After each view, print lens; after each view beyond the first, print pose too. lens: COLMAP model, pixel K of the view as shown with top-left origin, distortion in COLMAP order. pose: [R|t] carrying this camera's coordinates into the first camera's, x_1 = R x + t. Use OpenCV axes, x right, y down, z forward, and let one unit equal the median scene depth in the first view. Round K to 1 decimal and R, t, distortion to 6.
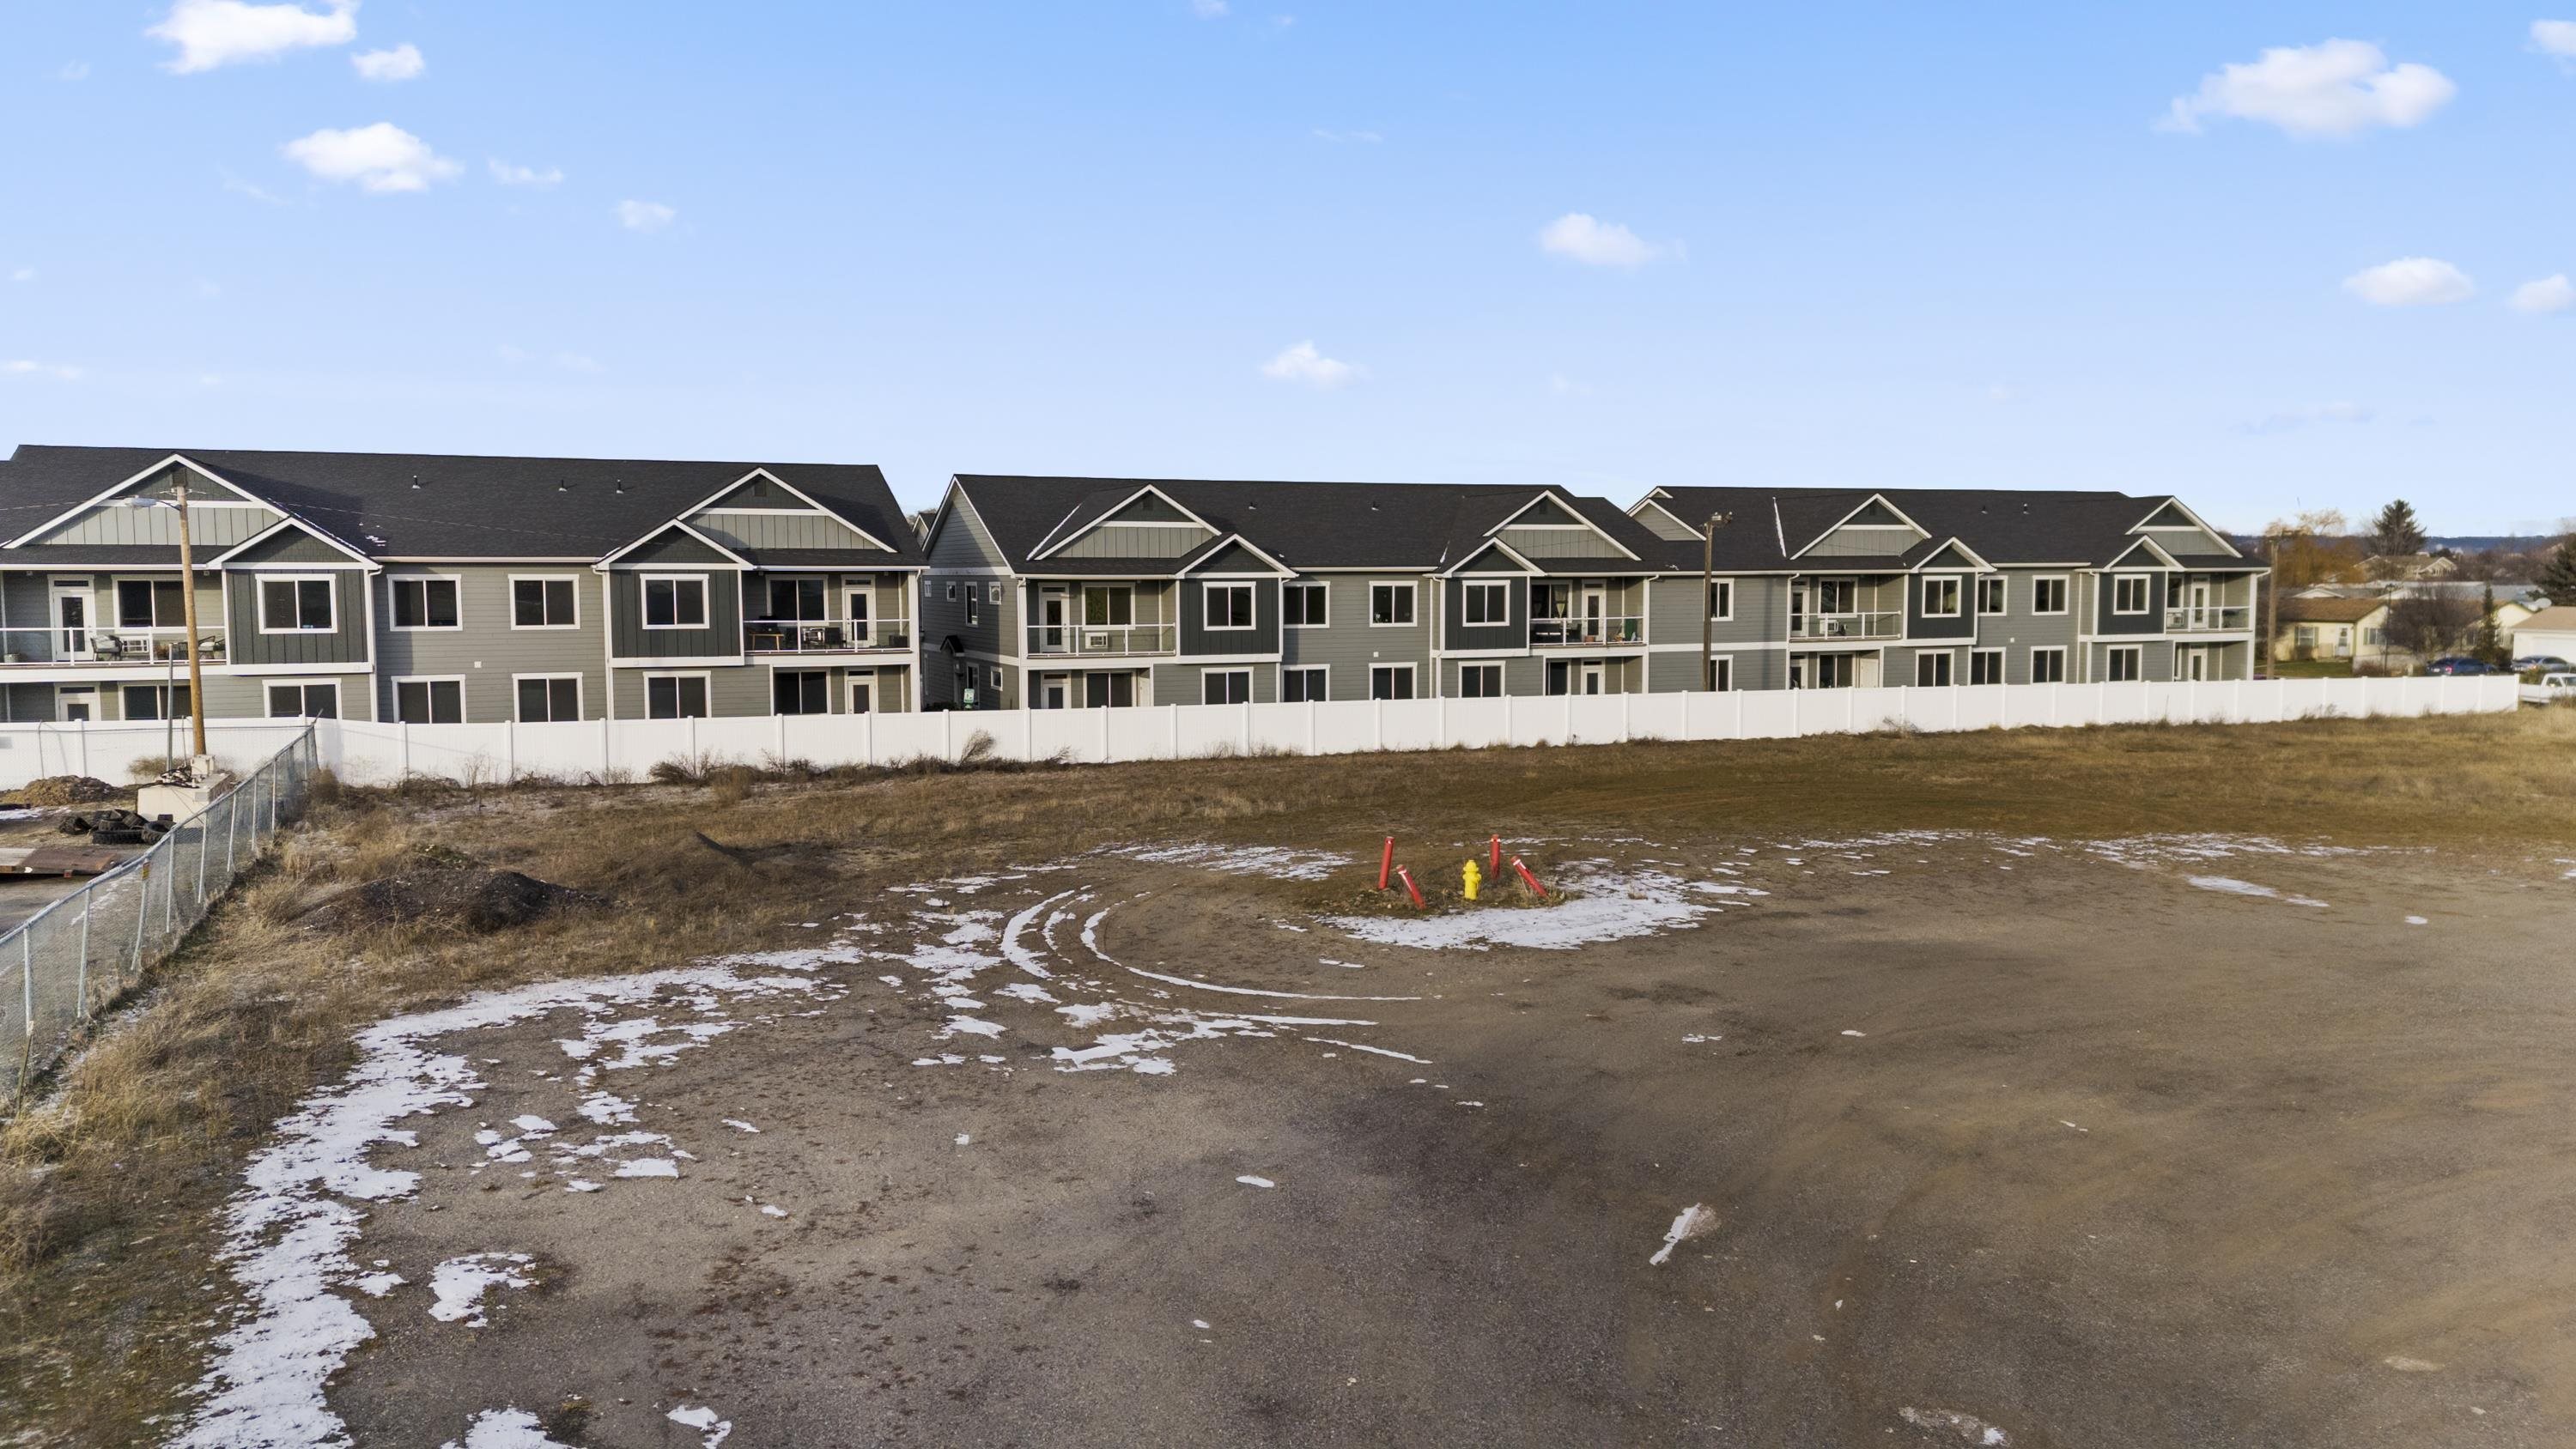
lens RADIAL K [[1858.2, 0, 1282.7], [0, 1858.2, 728.9], [0, 0, 1]] dist [0.078959, -0.062842]
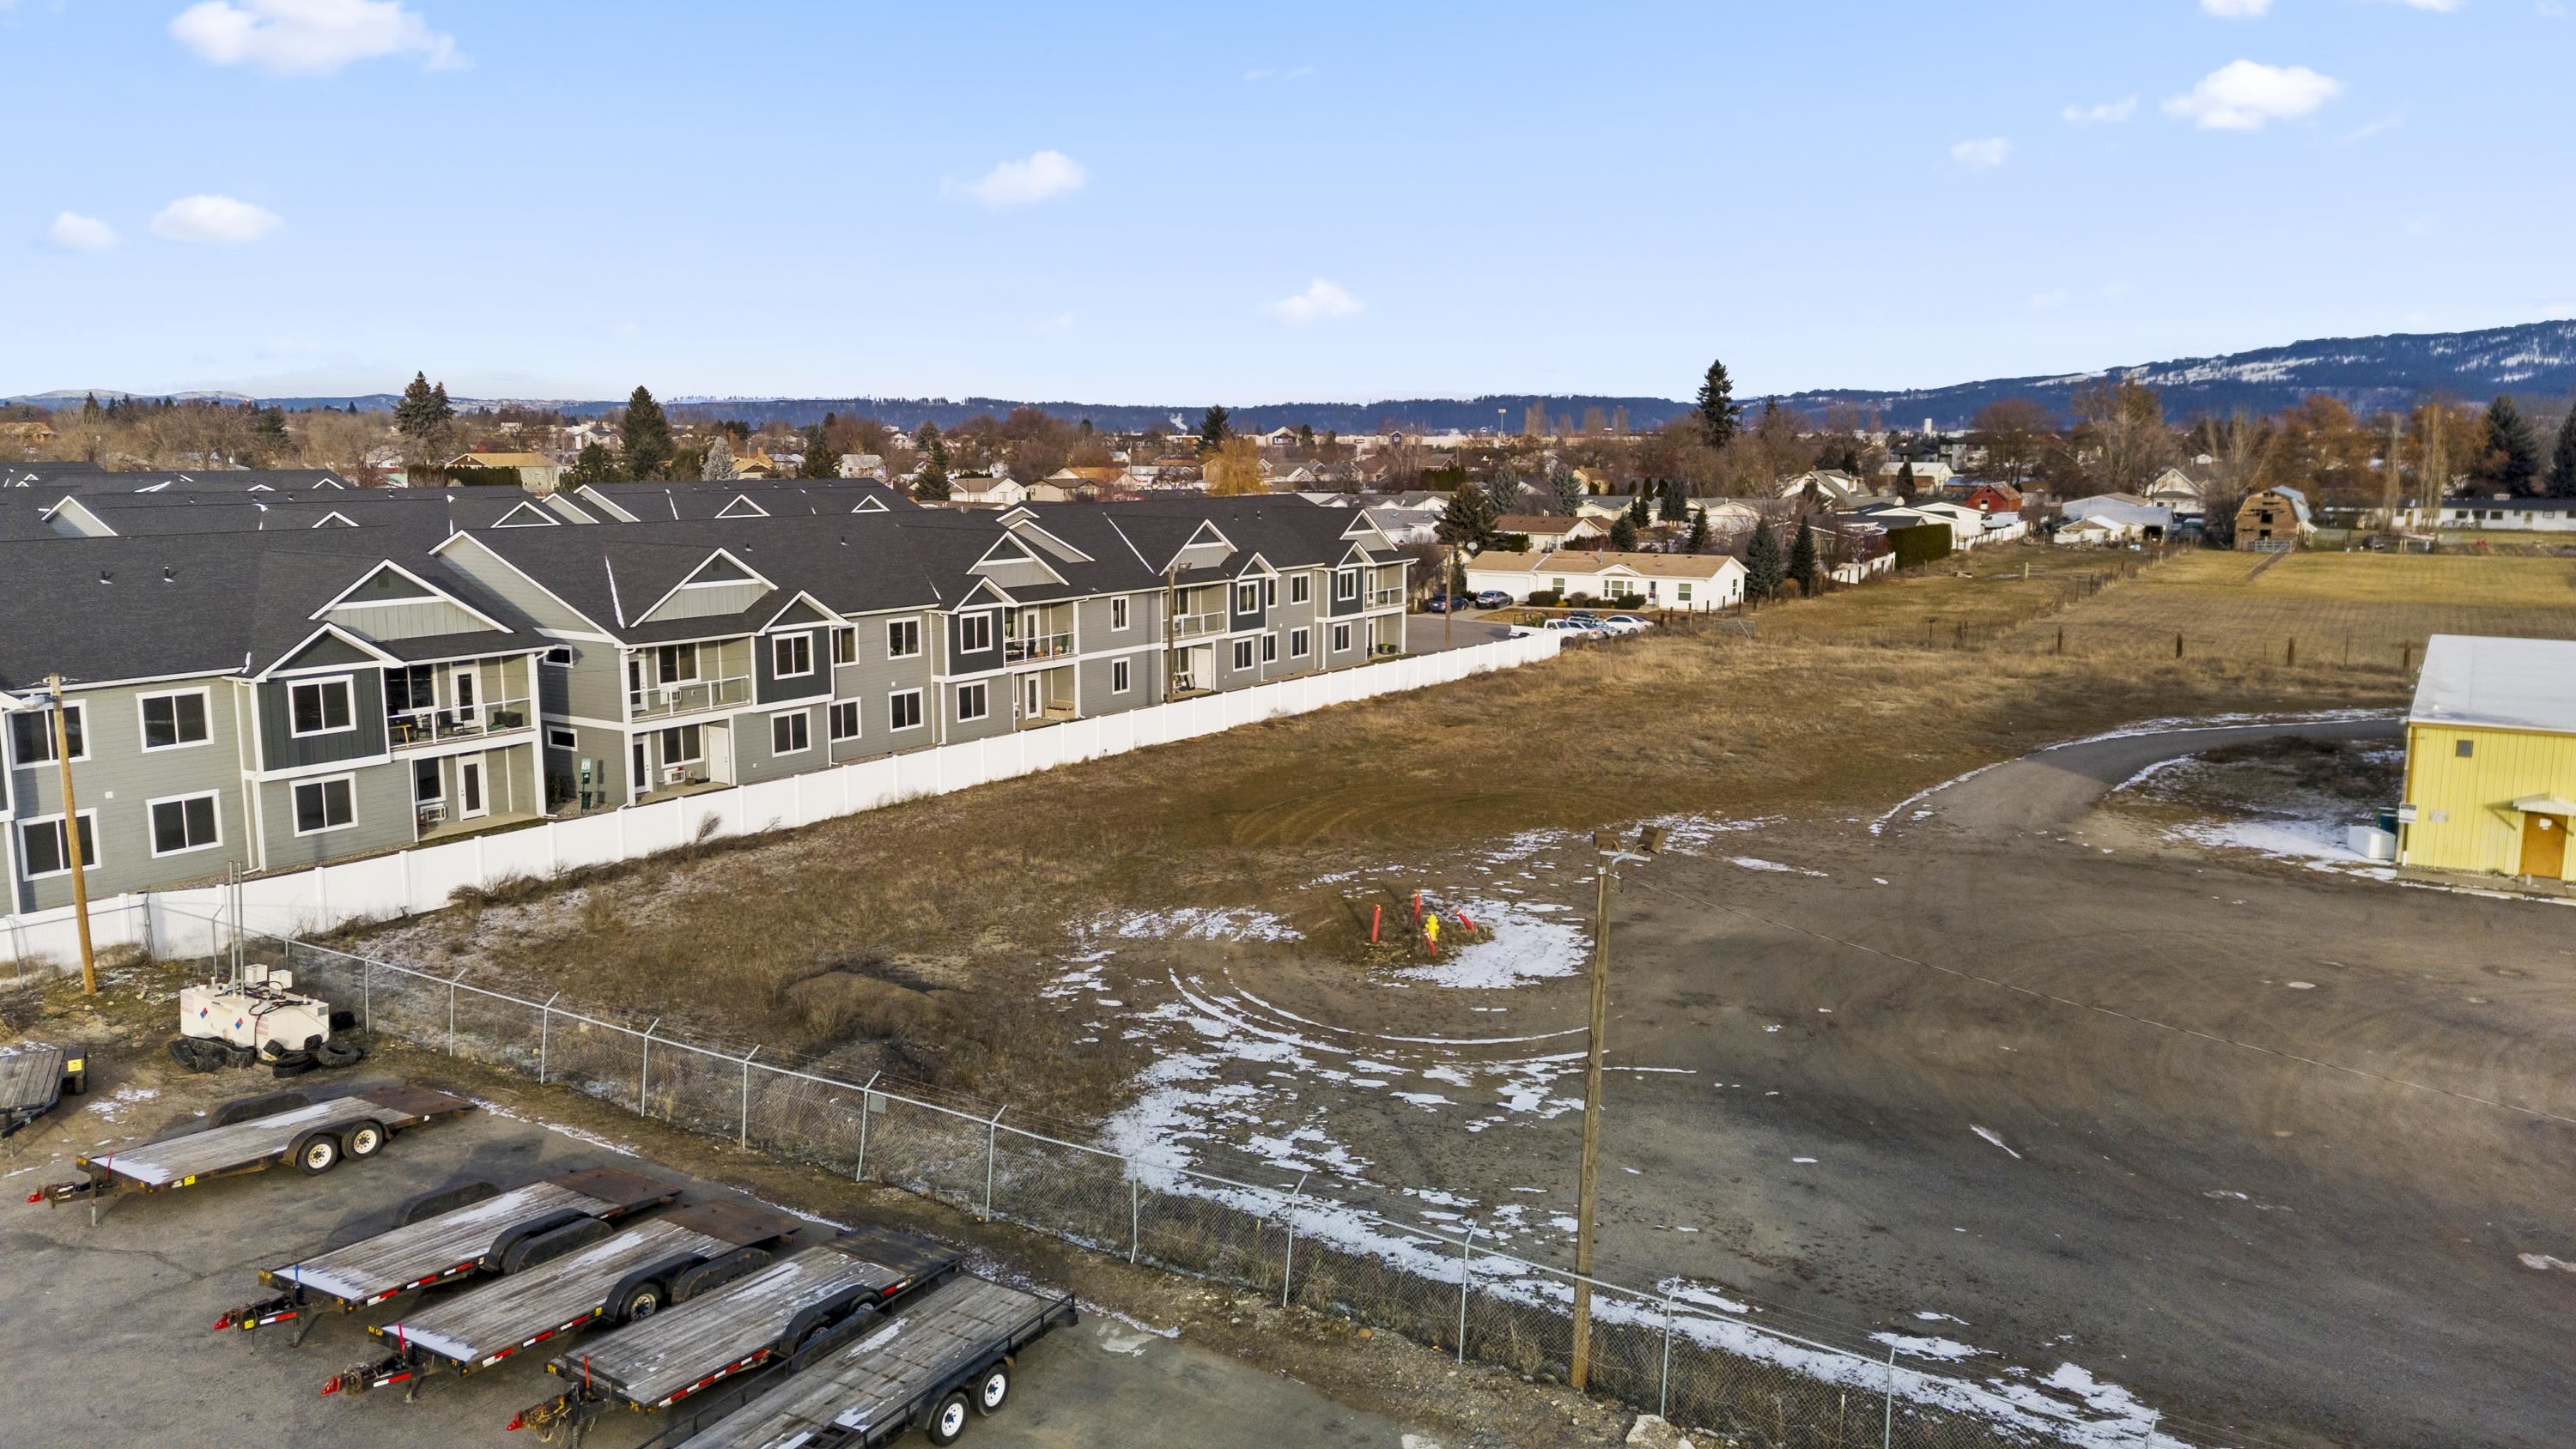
lens RADIAL K [[1858.2, 0, 1285.1], [0, 1858.2, 725.9], [0, 0, 1]] dist [0.078959, -0.062842]
pose [[0.819255, -0.083411, 0.567330, -0.462777], [0.041283, 0.995376, 0.086728, -0.119512], [-0.571941, -0.047631, 0.818911, -0.076501]]
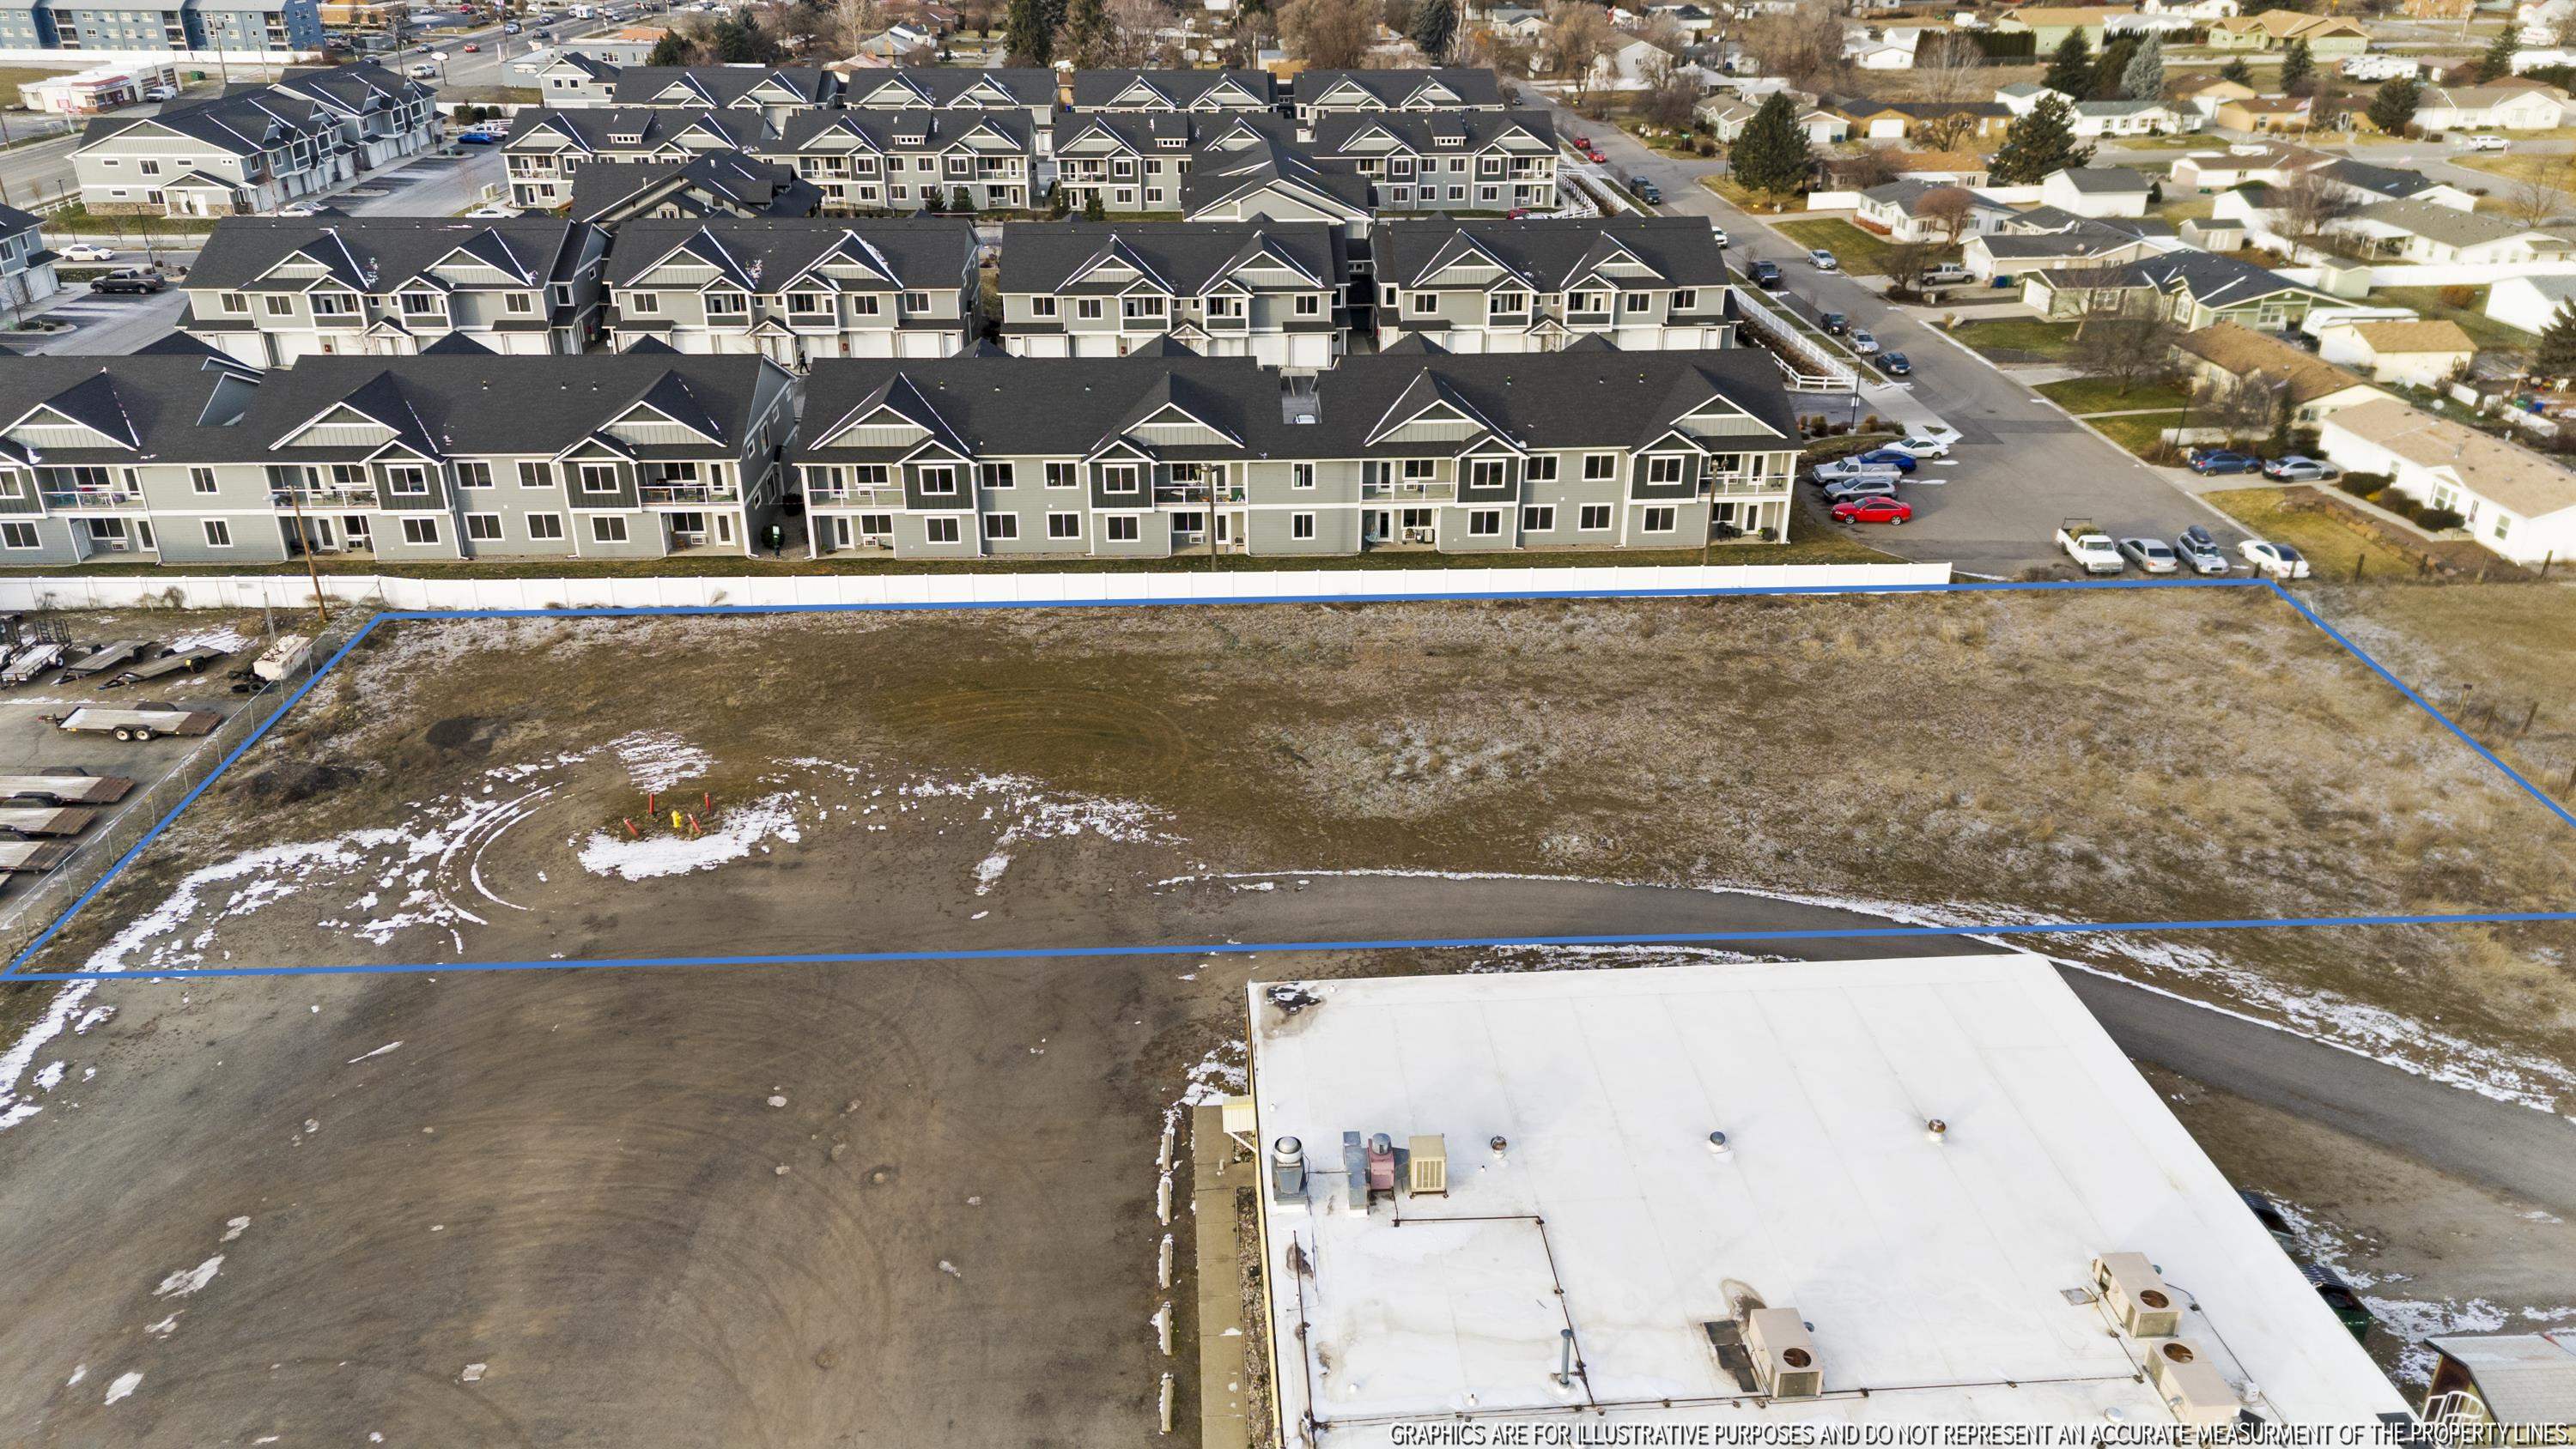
lens RADIAL K [[1858.2, 0, 1287.6], [0, 1858.2, 739.0], [0, 0, 1]] dist [0.078959, -0.062842]
pose [[0.943087, 0.147622, -0.297984, 0.844175], [-0.032130, 0.932326, 0.360190, -0.492265], [0.330990, -0.330116, 0.884007, -0.433151]]
